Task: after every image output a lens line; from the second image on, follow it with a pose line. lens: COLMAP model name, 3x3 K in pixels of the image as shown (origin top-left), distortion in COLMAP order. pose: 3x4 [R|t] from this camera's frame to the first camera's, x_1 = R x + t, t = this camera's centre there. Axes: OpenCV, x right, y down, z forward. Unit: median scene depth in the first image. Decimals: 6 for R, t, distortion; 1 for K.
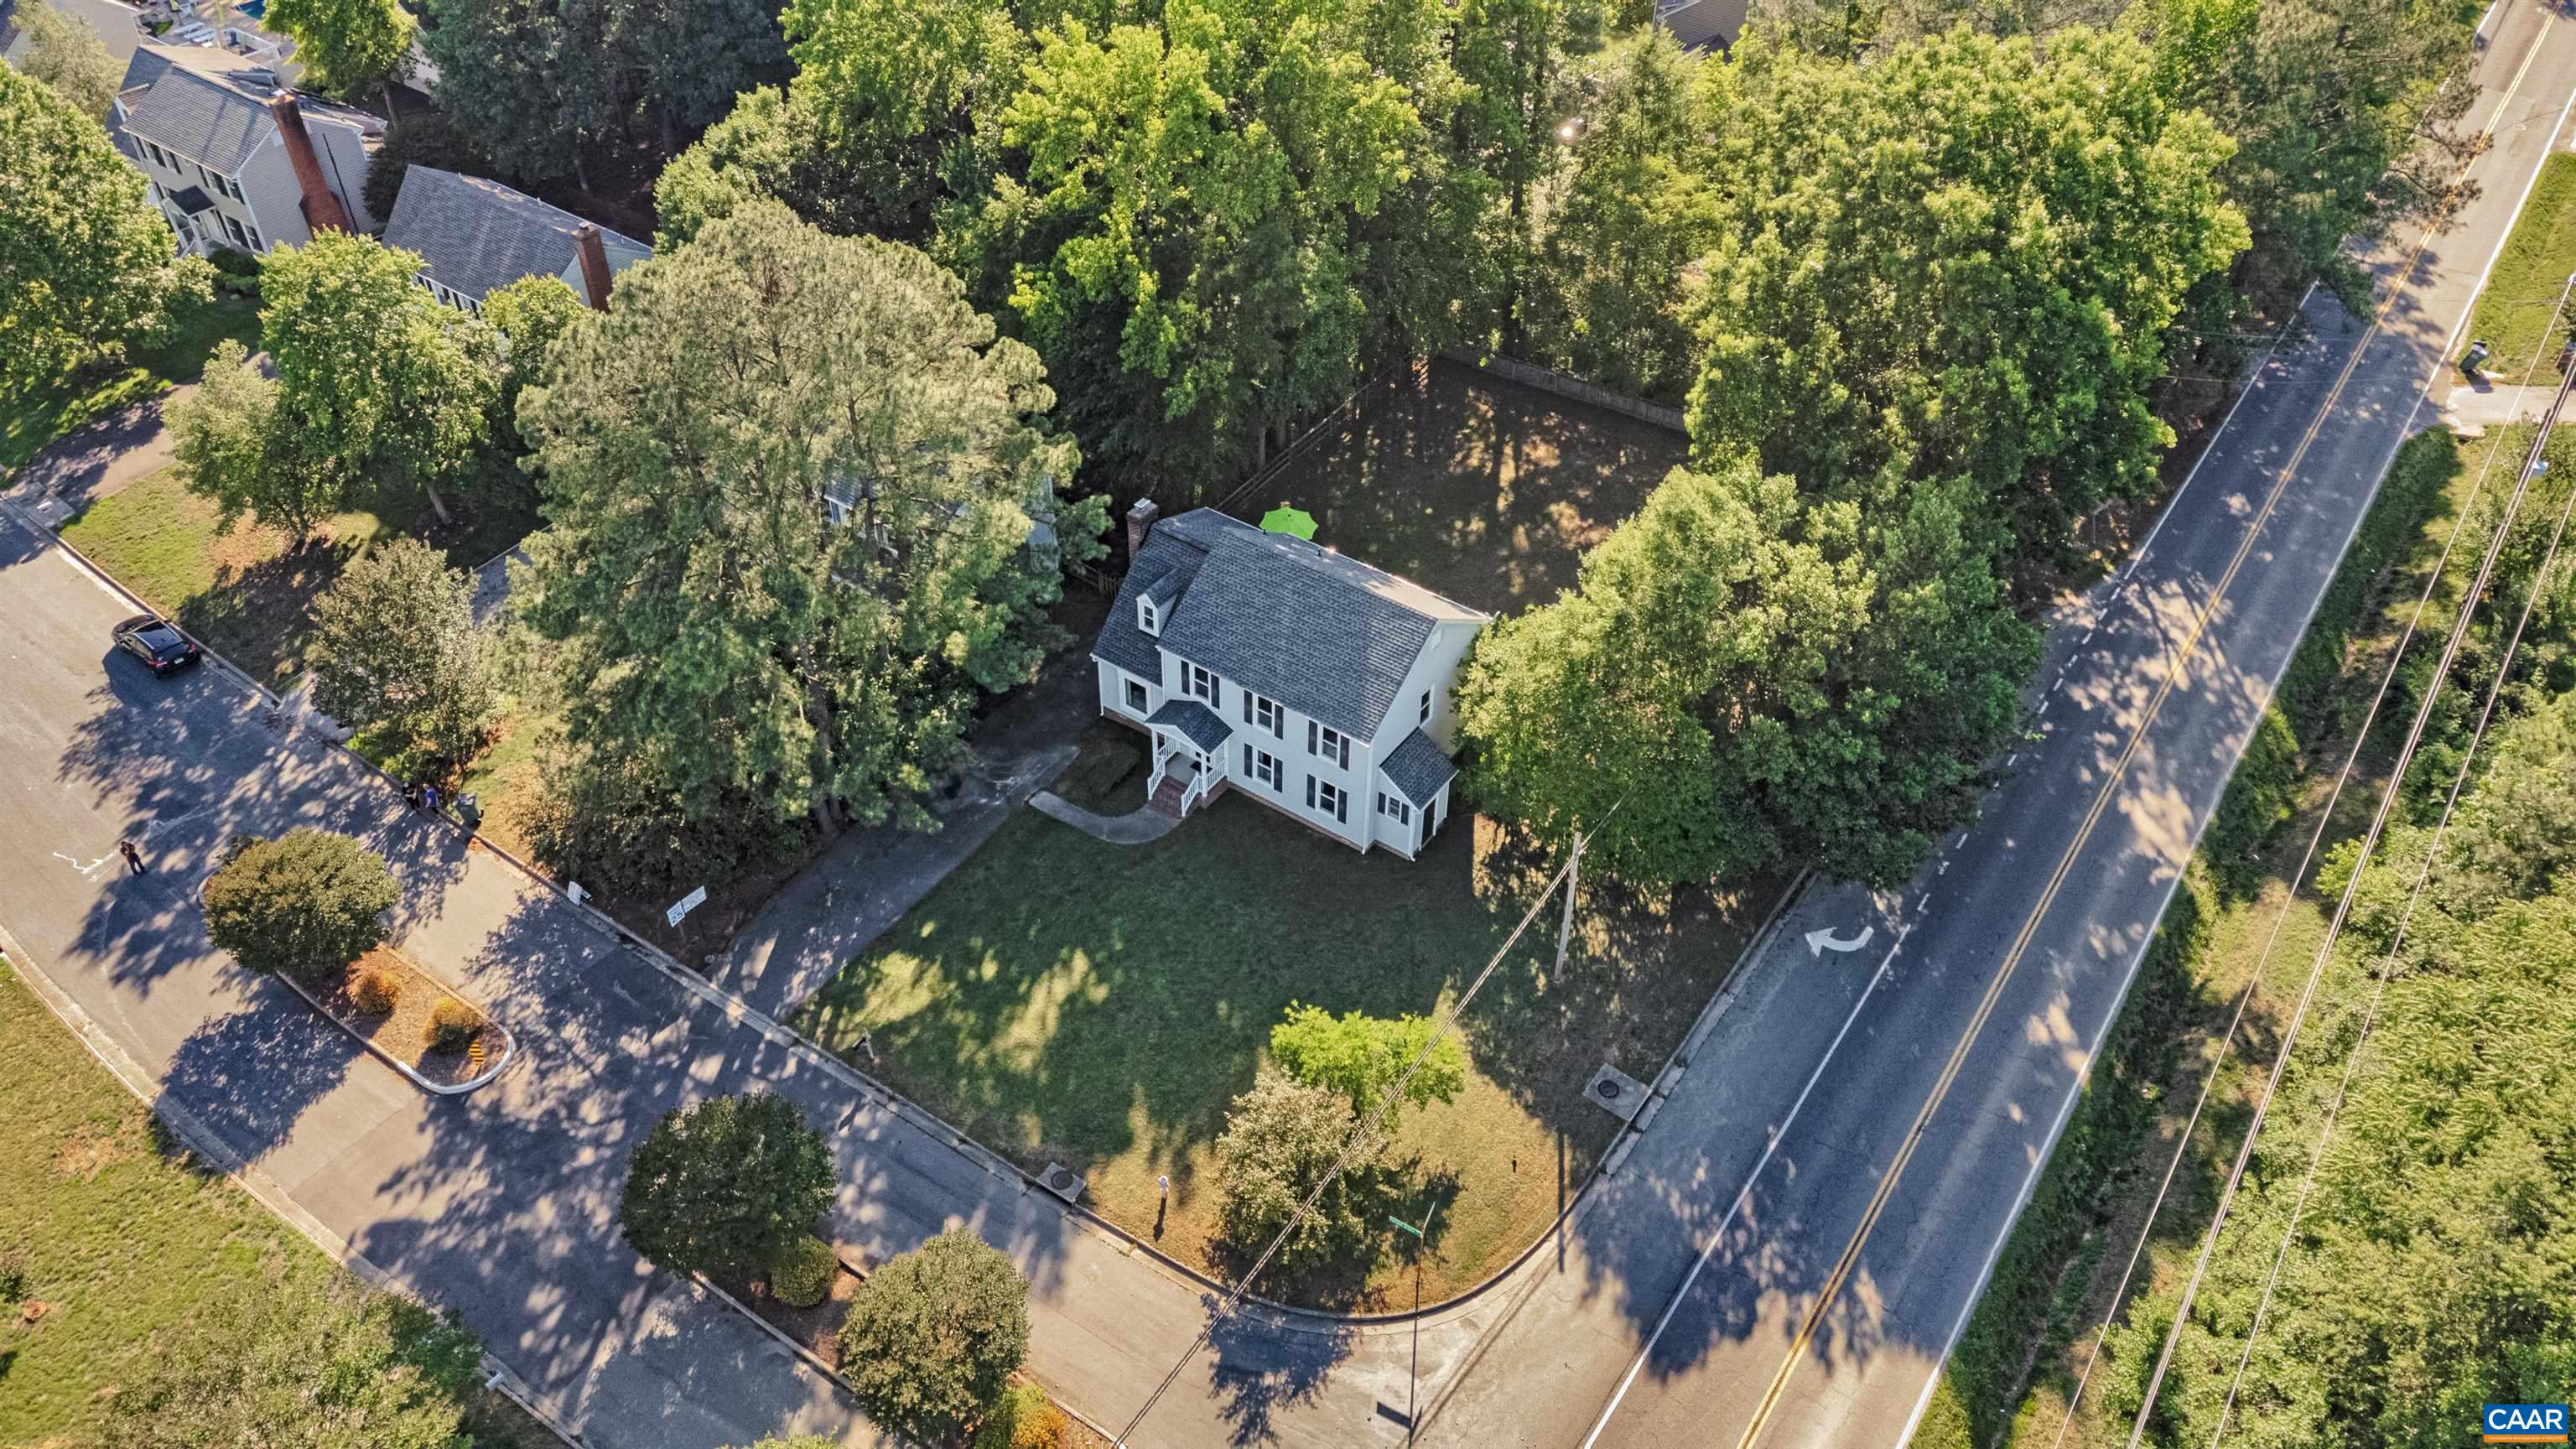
lens RADIAL K [[1868.9, 0, 1286.9], [0, 1868.9, 754.6], [0, 0, 1]] dist [0.045012, 0.004393]
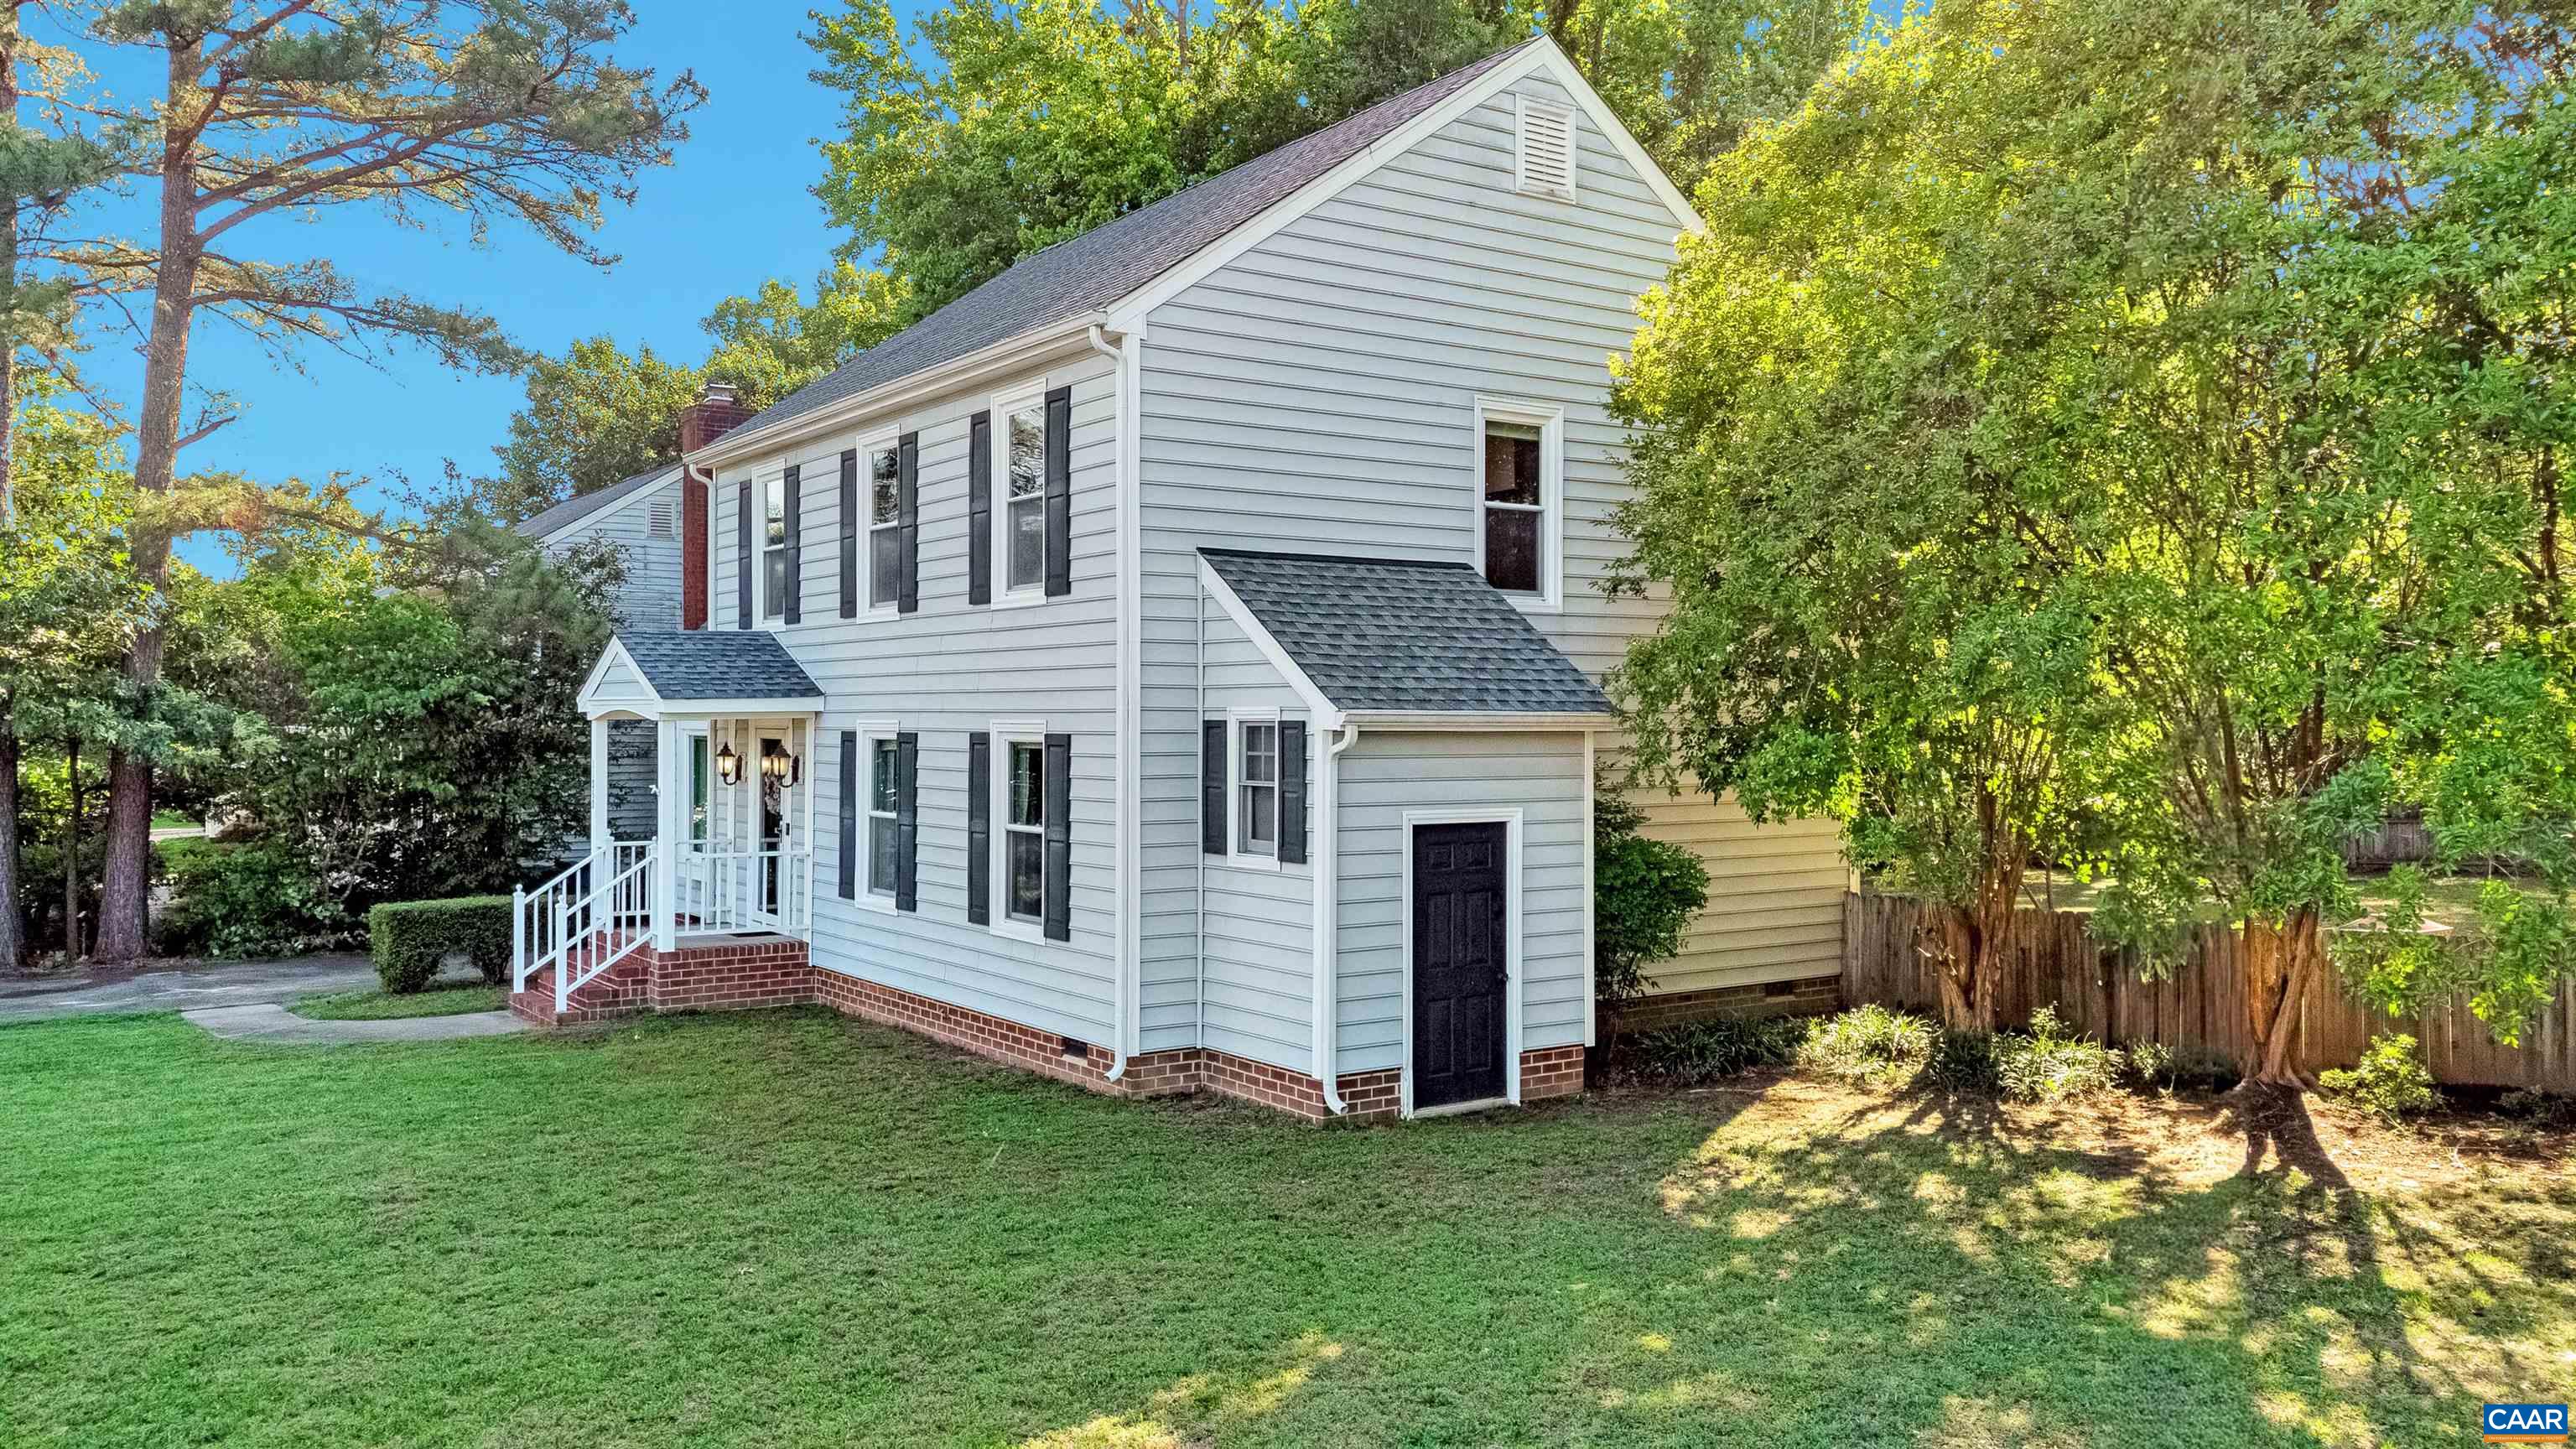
lens RADIAL K [[1922.4, 0, 1288.0], [0, 1922.4, 724.5], [0, 0, 1]] dist [0.035532, -0.003464]
pose [[0.937529, -0.006753, -0.347842, 0.130995], [-0.233974, 0.727703, -0.644751, 0.153645], [0.257480, 0.685859, 0.680663, 0.857574]]
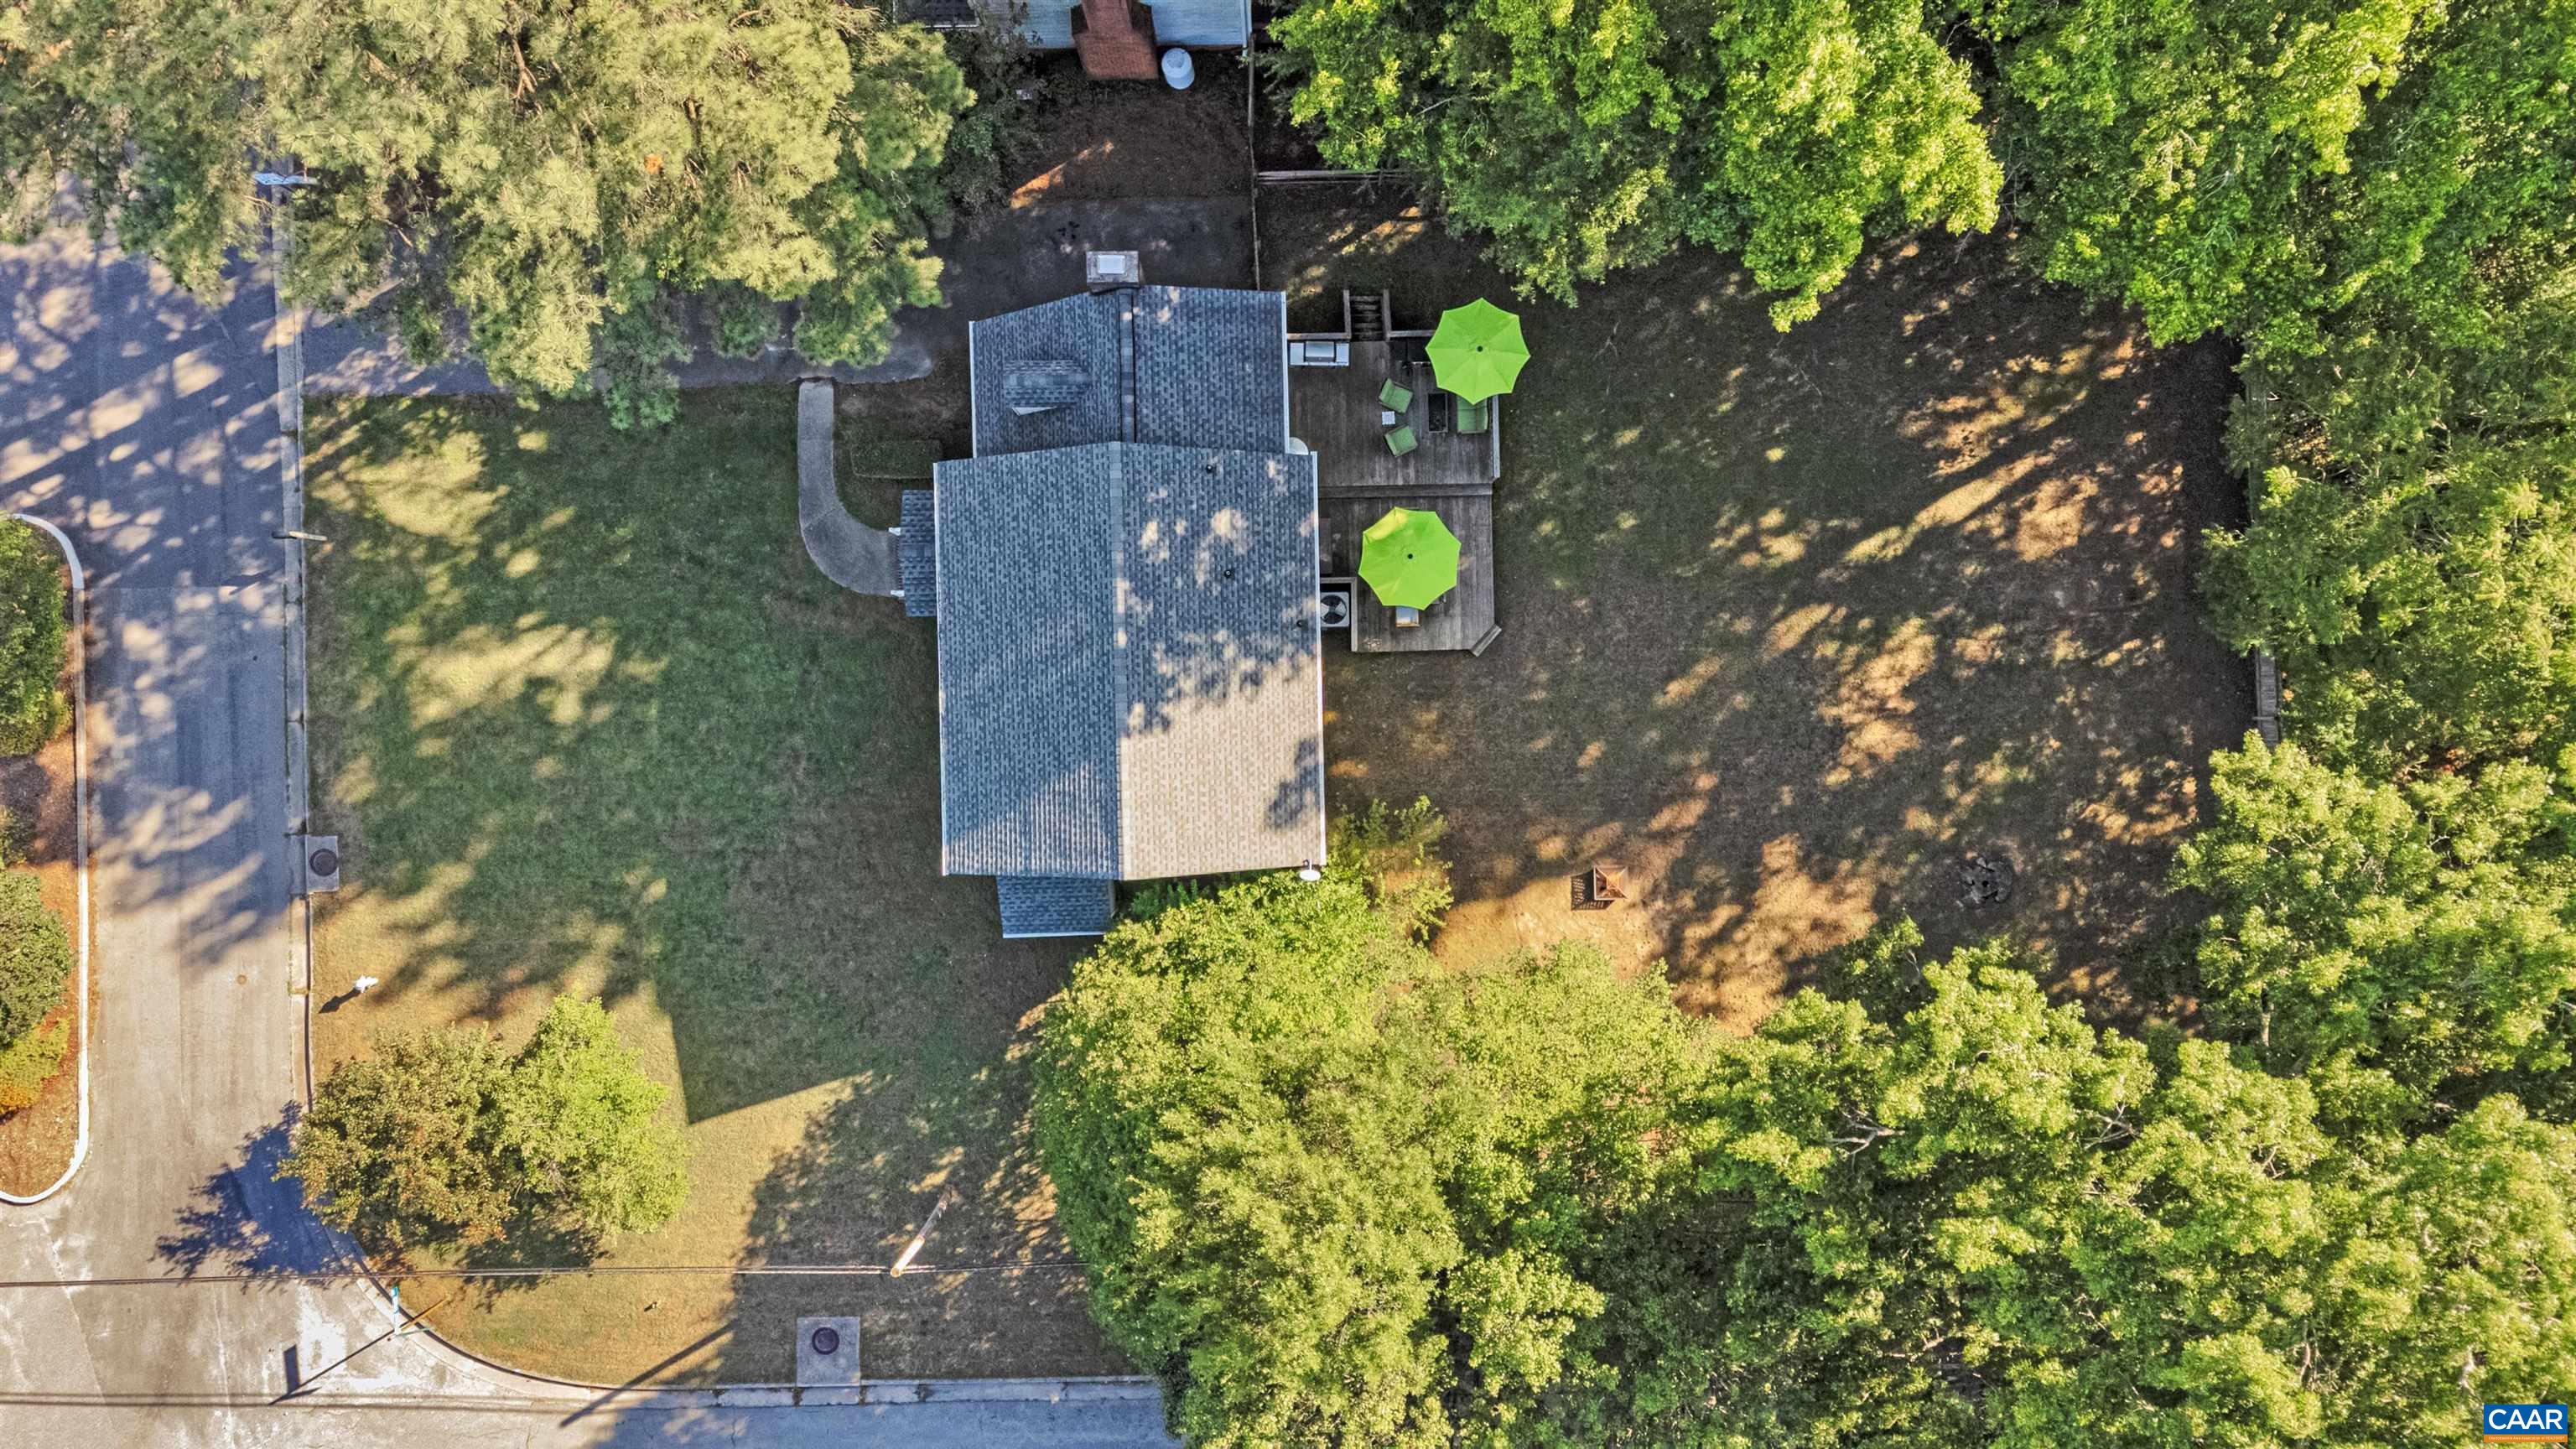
lens RADIAL K [[1905.7, 0, 1288.0], [0, 1905.7, 724.5], [0, 0, 1]] dist [0.052559, 0.003733]
pose [[0.589688, 0.807614, -0.005194, 0.073086], [-0.551487, 0.407355, 0.727959, -0.559520], [0.590026, -0.426404, 0.685601, 0.603290]]
